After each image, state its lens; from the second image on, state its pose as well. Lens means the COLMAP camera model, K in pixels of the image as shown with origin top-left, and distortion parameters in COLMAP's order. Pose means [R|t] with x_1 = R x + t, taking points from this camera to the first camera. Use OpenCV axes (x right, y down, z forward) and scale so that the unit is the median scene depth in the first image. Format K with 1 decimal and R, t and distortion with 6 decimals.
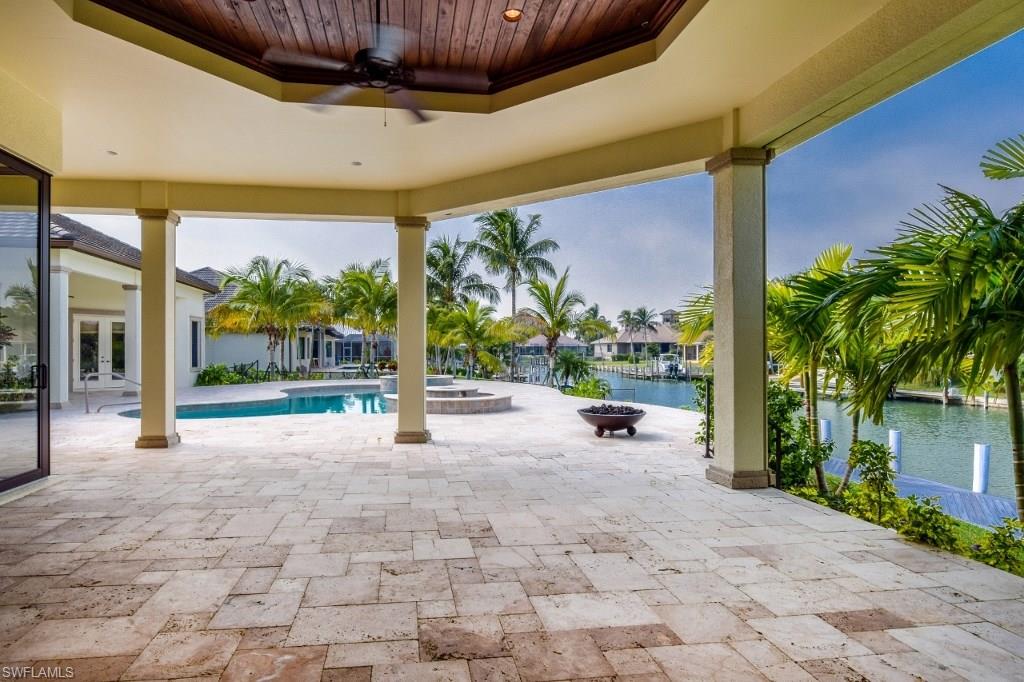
lens RADIAL K [[579.6, 0, 507.8], [0, 579.6, 348.7], [0, 0, 1]] dist [-0.004044, -0.000273]
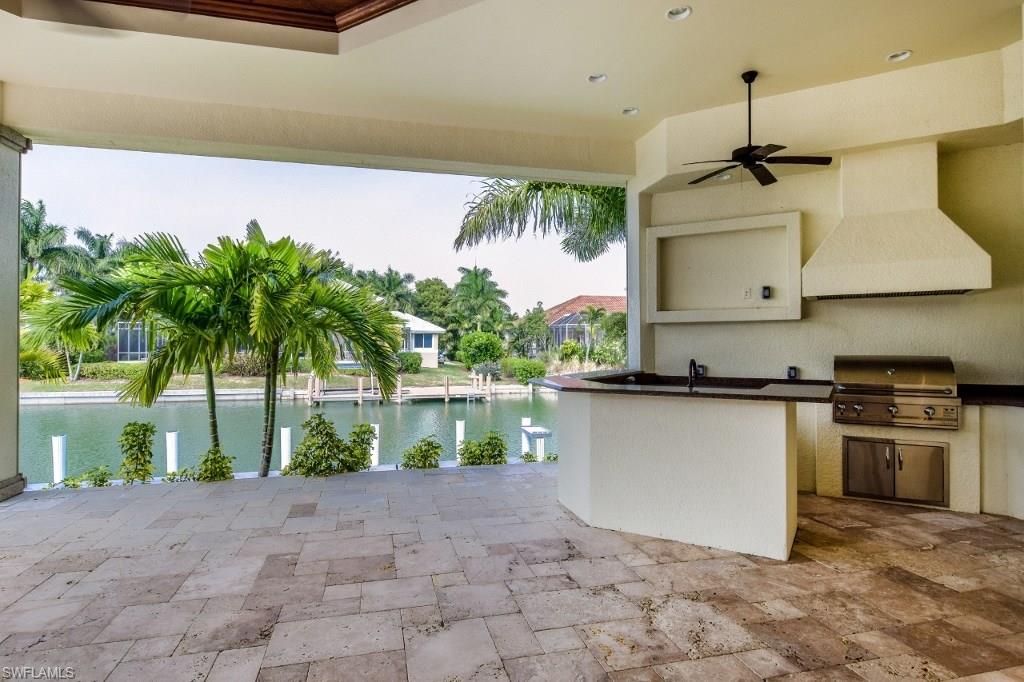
lens RADIAL K [[579.6, 0, 510.1], [0, 579.6, 342.6], [0, 0, 1]] dist [-0.004044, -0.000273]
pose [[-0.131586, 0.004413, 0.991295, -1.057465], [-0.011476, 0.999916, -0.005975, -0.018102], [-0.991238, -0.012163, -0.131525, 0.574464]]
